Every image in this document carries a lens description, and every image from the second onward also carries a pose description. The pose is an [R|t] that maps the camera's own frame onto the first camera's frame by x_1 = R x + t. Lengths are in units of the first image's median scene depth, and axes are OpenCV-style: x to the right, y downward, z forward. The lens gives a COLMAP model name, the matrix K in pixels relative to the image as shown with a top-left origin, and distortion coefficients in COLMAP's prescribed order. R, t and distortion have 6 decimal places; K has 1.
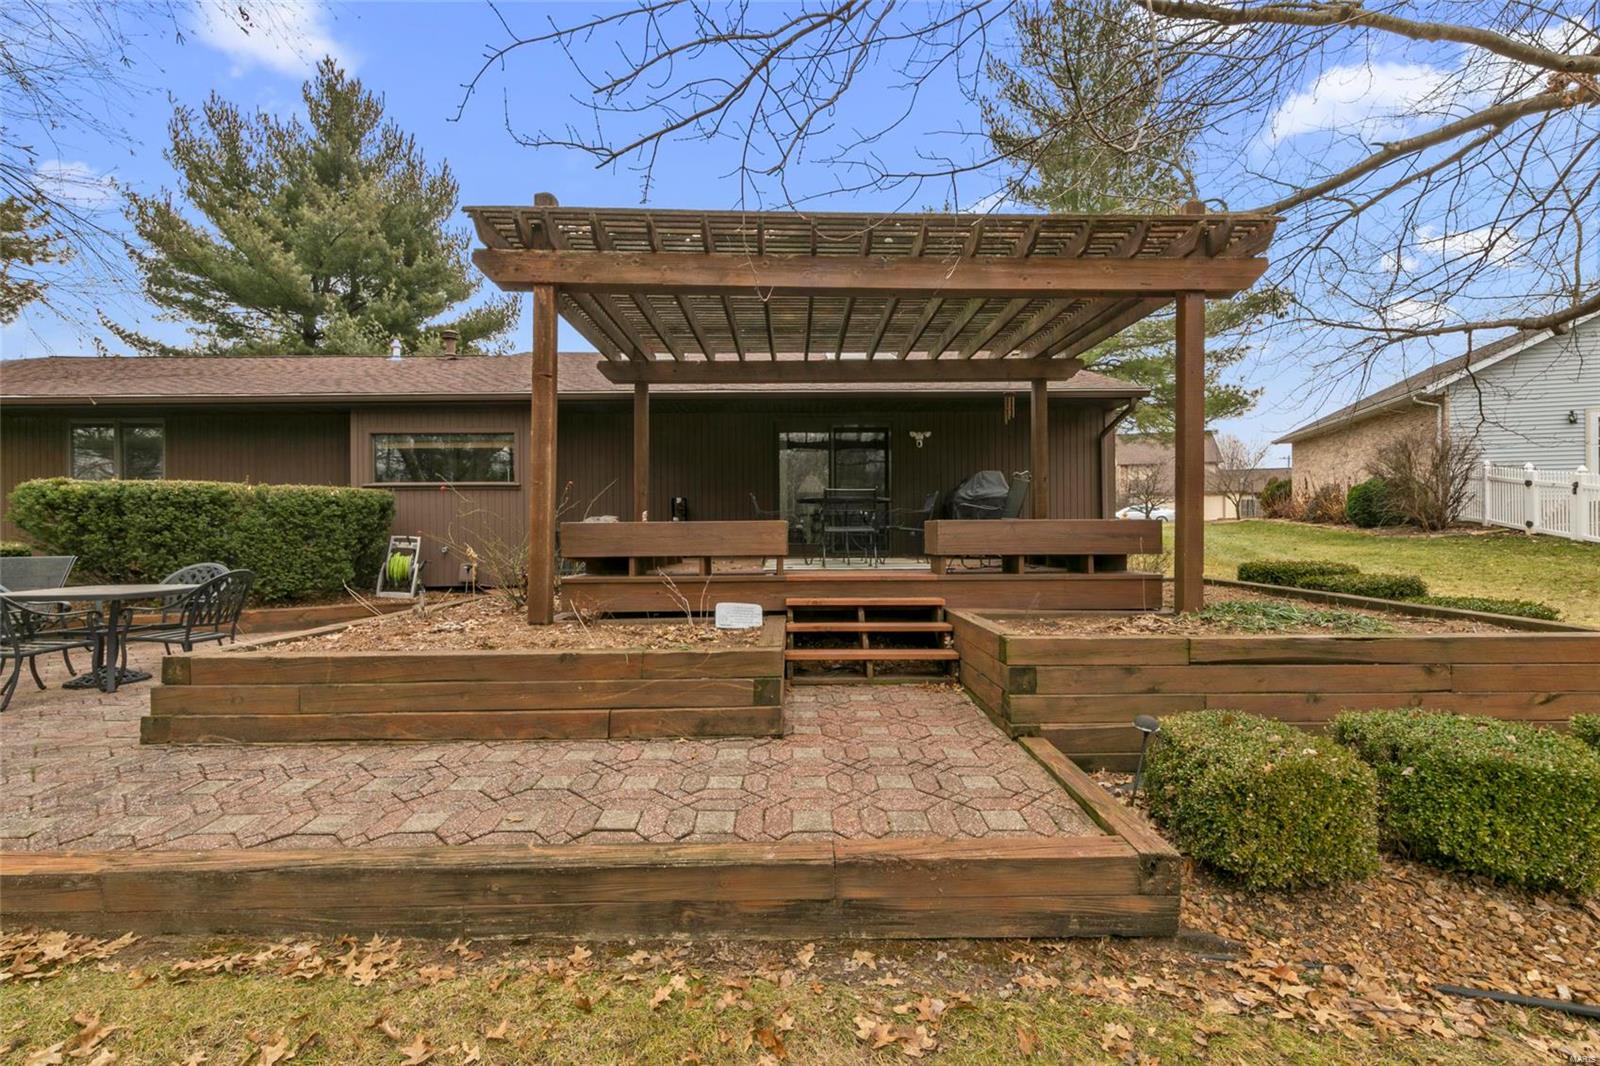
lens RADIAL K [[720.6, 0, 803.3], [0, 720.6, 531.6], [0, 0, 1]] dist [0.003800, 0.000140]
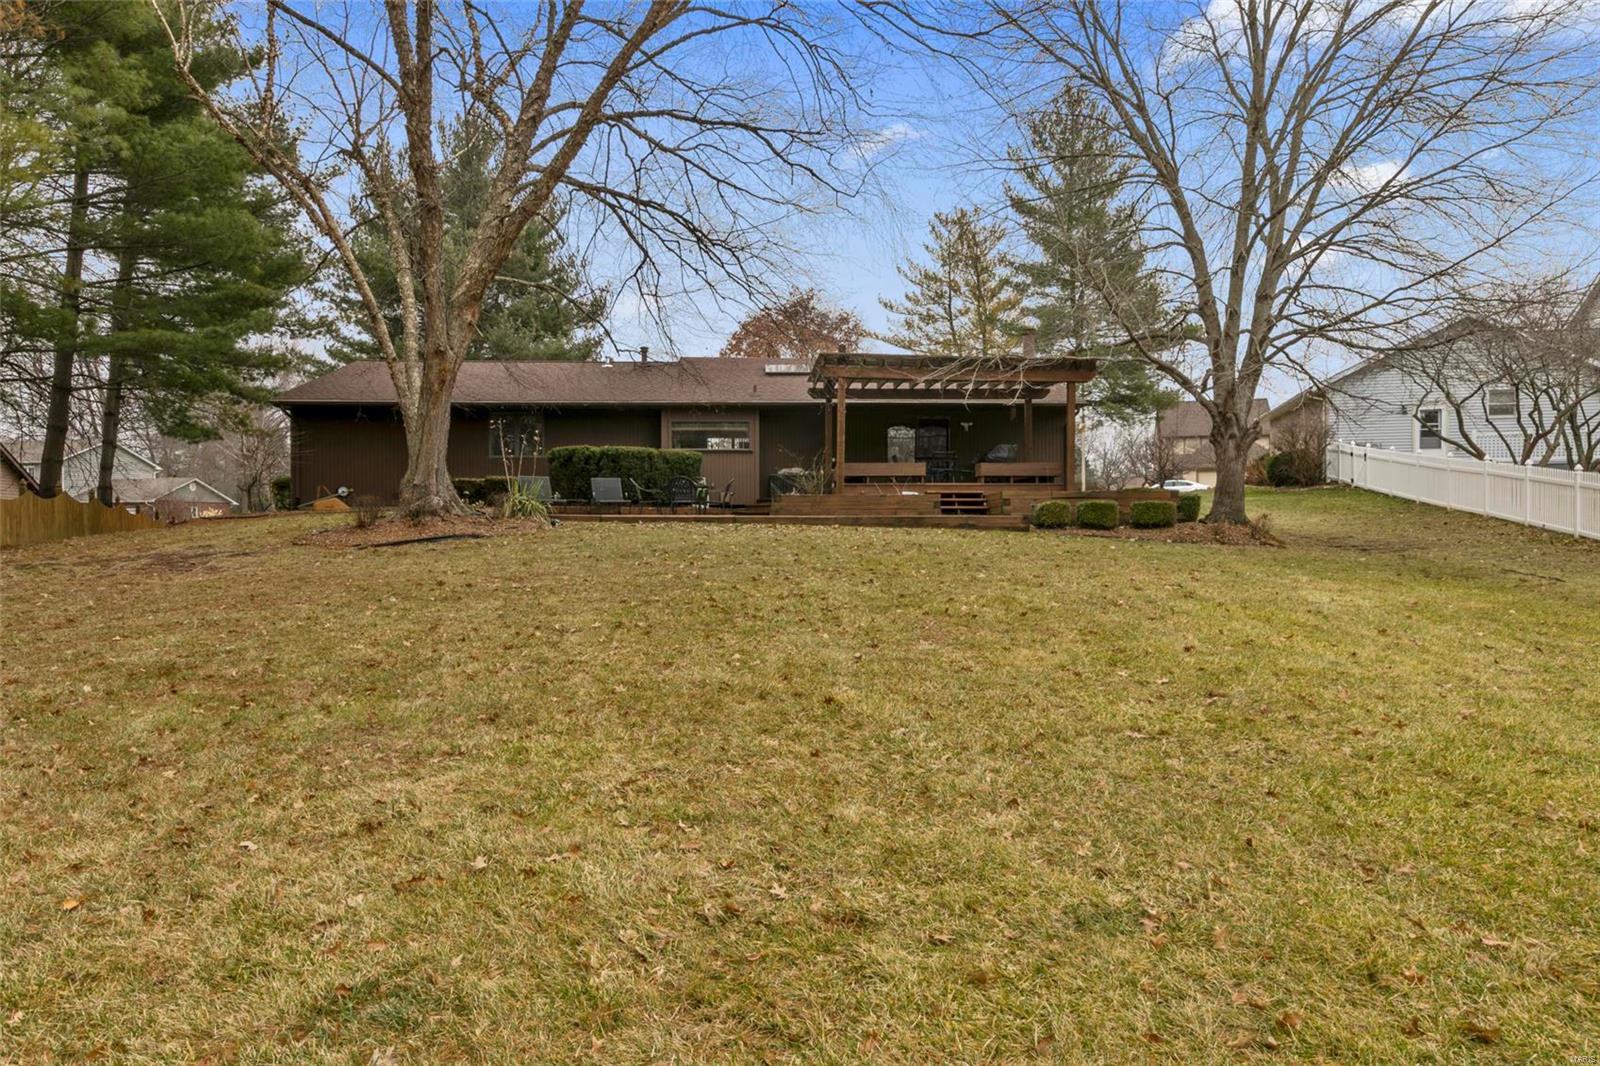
lens RADIAL K [[1055.4, 0, 800.0], [0, 1055.4, 533.0], [0, 0, 1]] dist [0.005378, 0.000300]
pose [[0.999291, 0.000937, 0.037637, -0.402498], [-0.000979, 0.999999, 0.001097, 0.155232], [-0.037636, -0.001133, 0.999291, -1.853026]]
